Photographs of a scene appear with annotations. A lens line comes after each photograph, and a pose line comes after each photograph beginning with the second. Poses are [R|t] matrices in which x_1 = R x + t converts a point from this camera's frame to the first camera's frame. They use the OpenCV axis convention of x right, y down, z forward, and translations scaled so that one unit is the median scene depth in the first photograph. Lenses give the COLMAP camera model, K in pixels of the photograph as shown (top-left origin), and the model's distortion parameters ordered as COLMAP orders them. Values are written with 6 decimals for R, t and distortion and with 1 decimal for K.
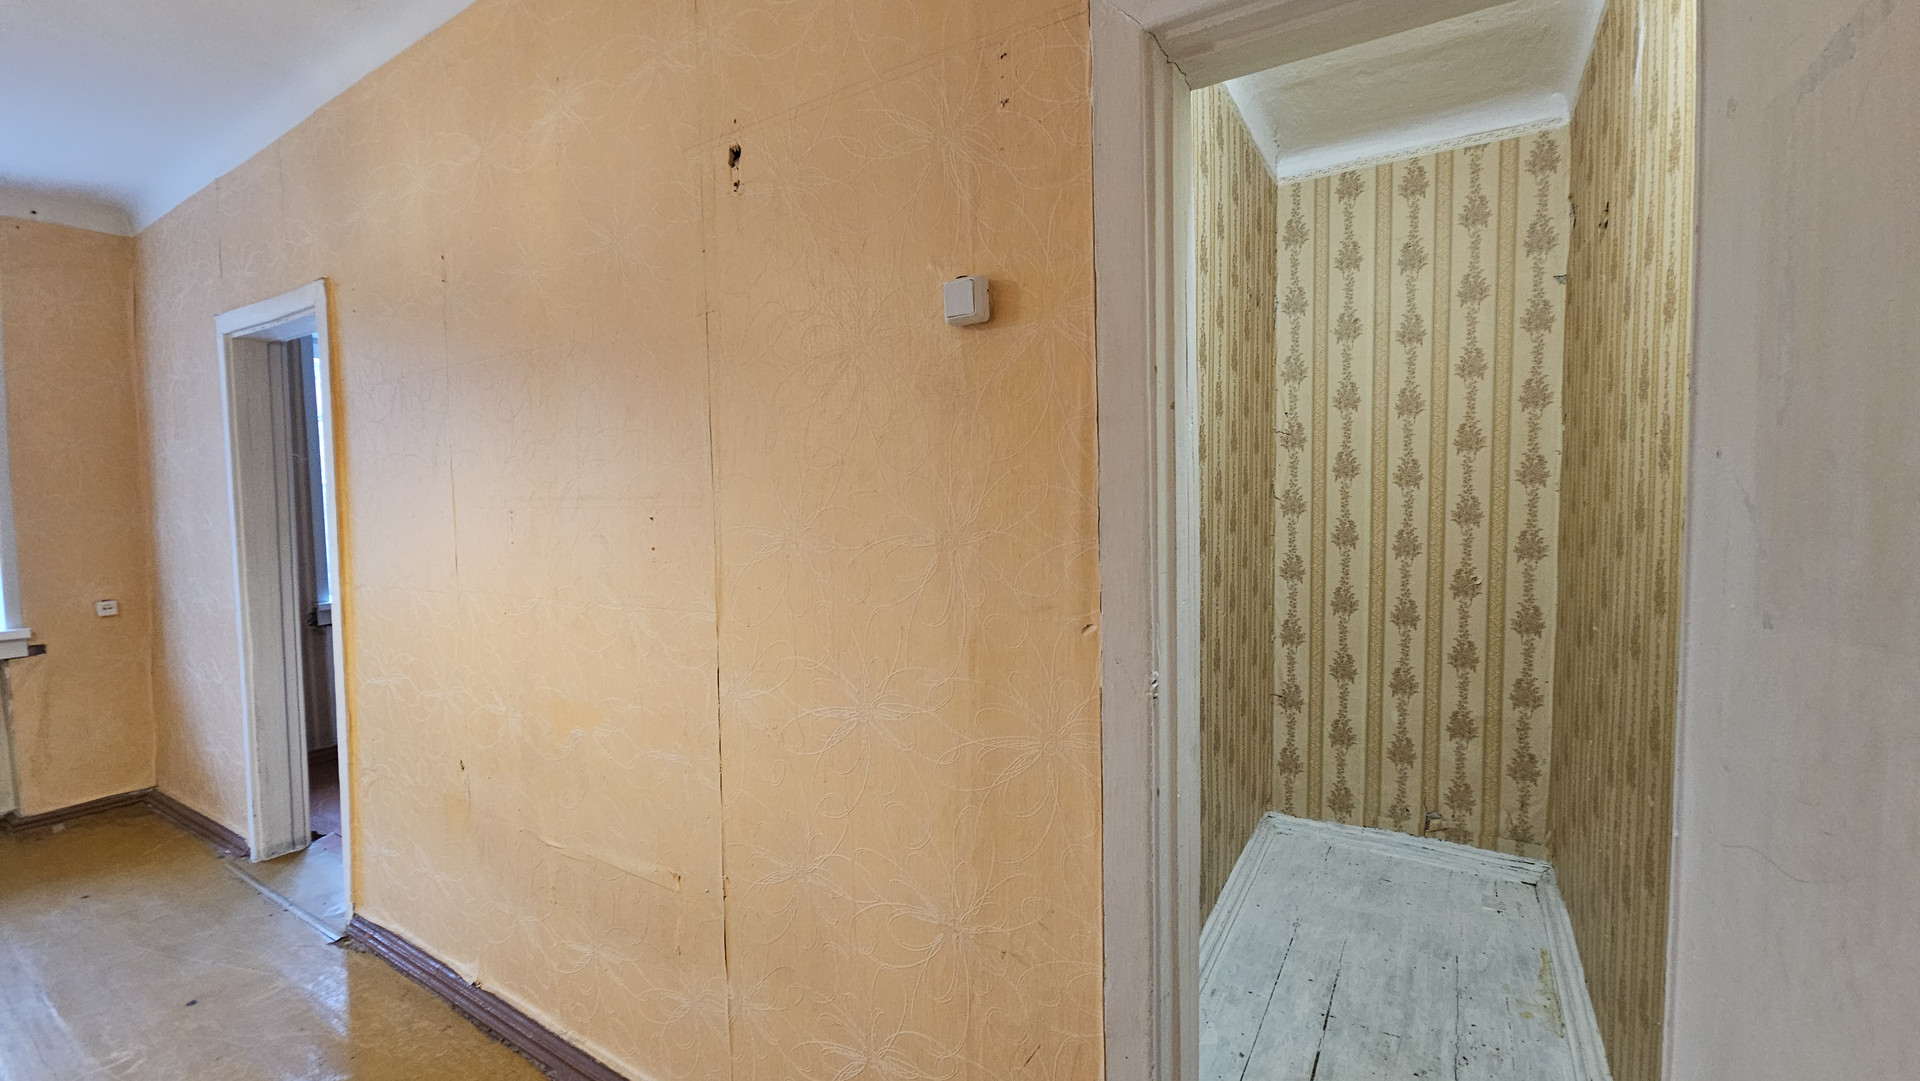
lens RADIAL K [[787.8, 0, 955.5], [0, 787.8, 530.2], [0, 0, 1]] dist [-0.000592, -0.000743]
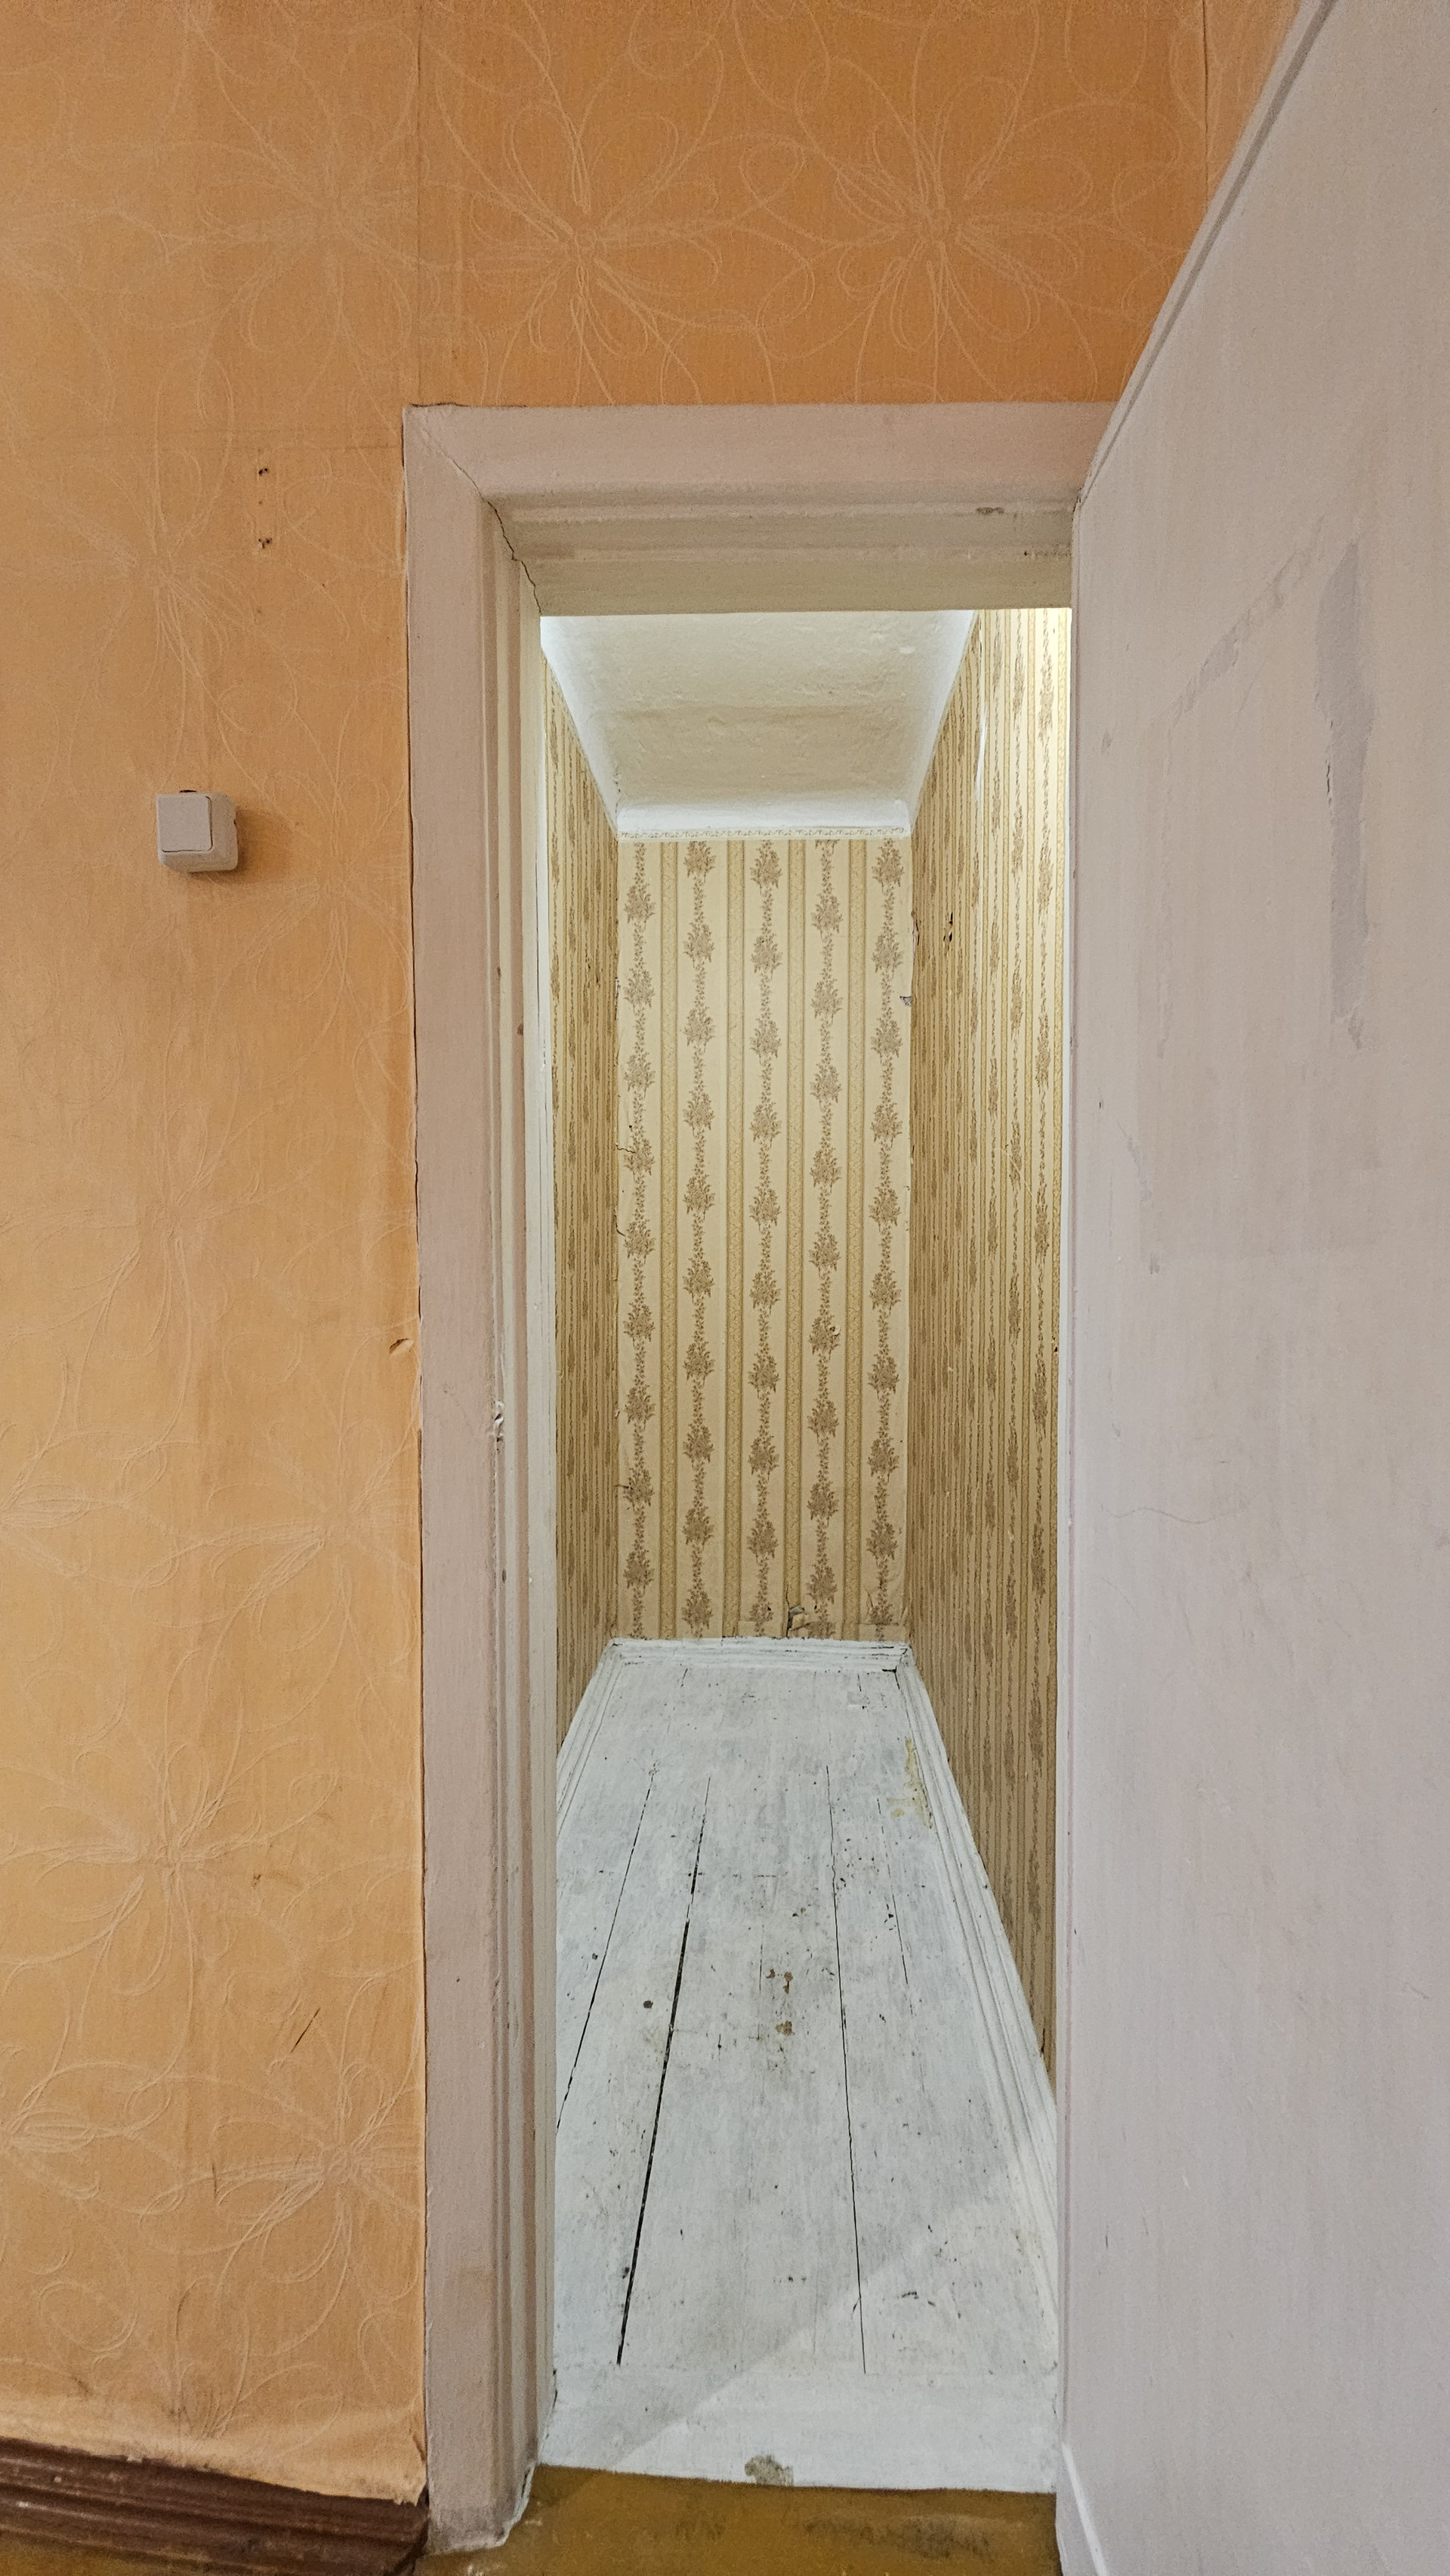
lens RADIAL K [[1056.8, 0, 725.3], [0, 1056.8, 1282.2], [0, 0, 1]] dist [-0.000592, -0.000743]
pose [[0.874028, 0.007624, 0.485816, -0.022187], [0.009459, 0.999420, -0.032702, 0.088740], [-0.485784, 0.033177, 0.873449, 0.068457]]
